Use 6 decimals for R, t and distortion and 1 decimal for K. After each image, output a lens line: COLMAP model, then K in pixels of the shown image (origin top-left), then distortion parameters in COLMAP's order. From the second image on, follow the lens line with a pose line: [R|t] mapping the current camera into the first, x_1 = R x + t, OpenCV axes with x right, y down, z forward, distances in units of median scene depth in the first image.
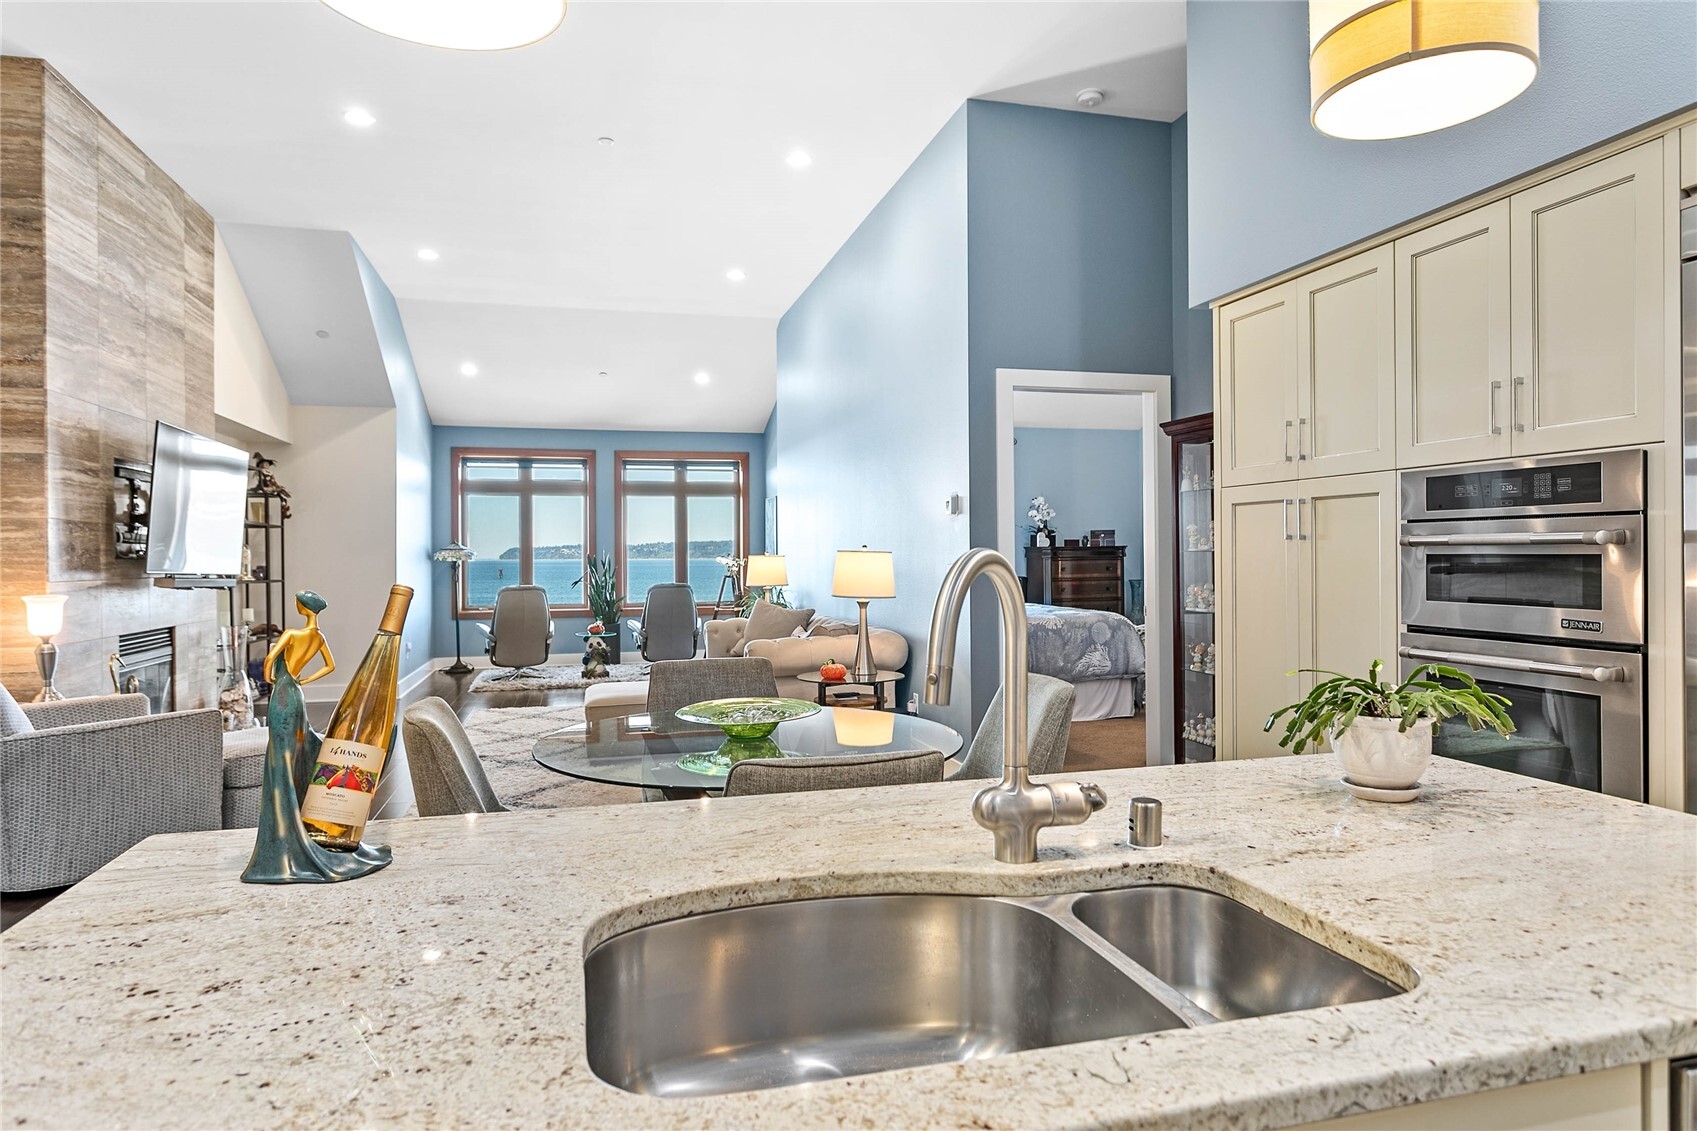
lens RADIAL K [[1009.6, 0, 846.5], [0, 1009.6, 560.7], [0, 0, 1]] dist [-0.006444, -0.000838]
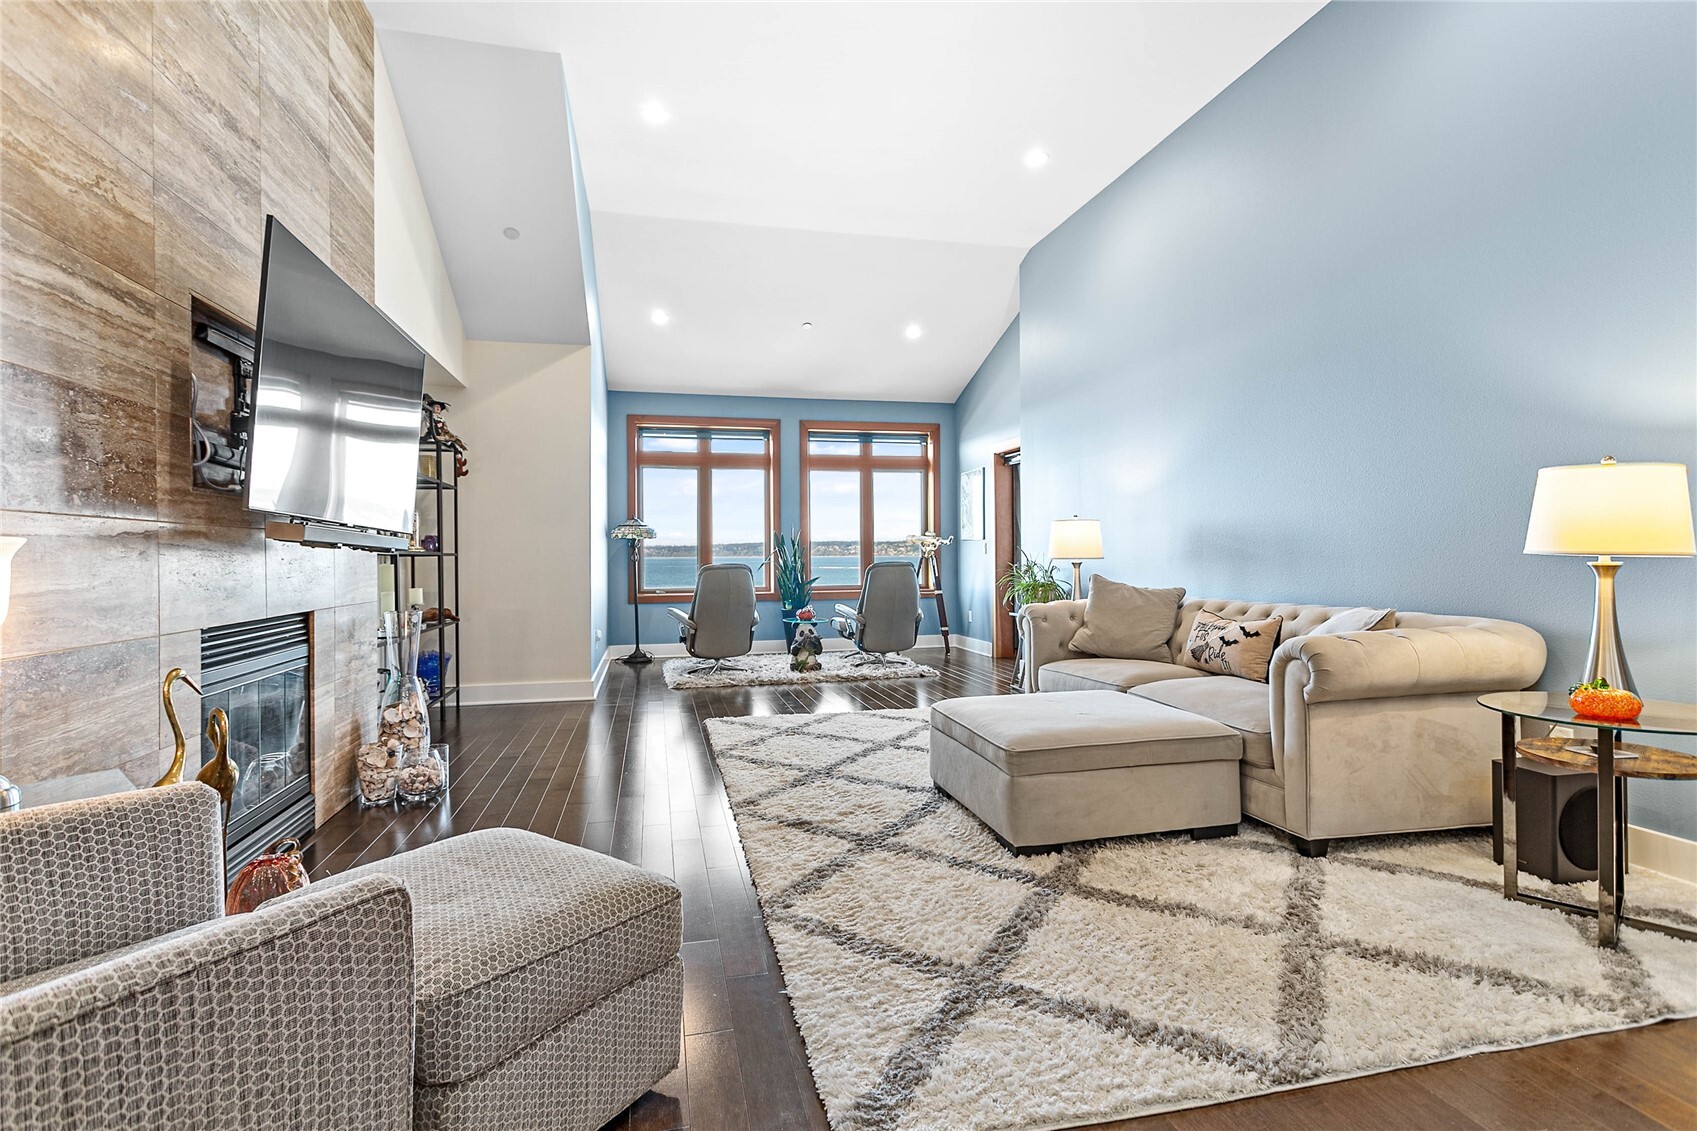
lens RADIAL K [[812.9, 0, 844.2], [0, 812.9, 552.8], [0, 0, 1]] dist [0.009853, -0.000833]
pose [[0.999463, -0.000578, -0.032749, -0.242880], [0.000384, 0.999982, -0.005931, 0.024089], [0.032752, 0.005915, 0.999446, 0.381446]]
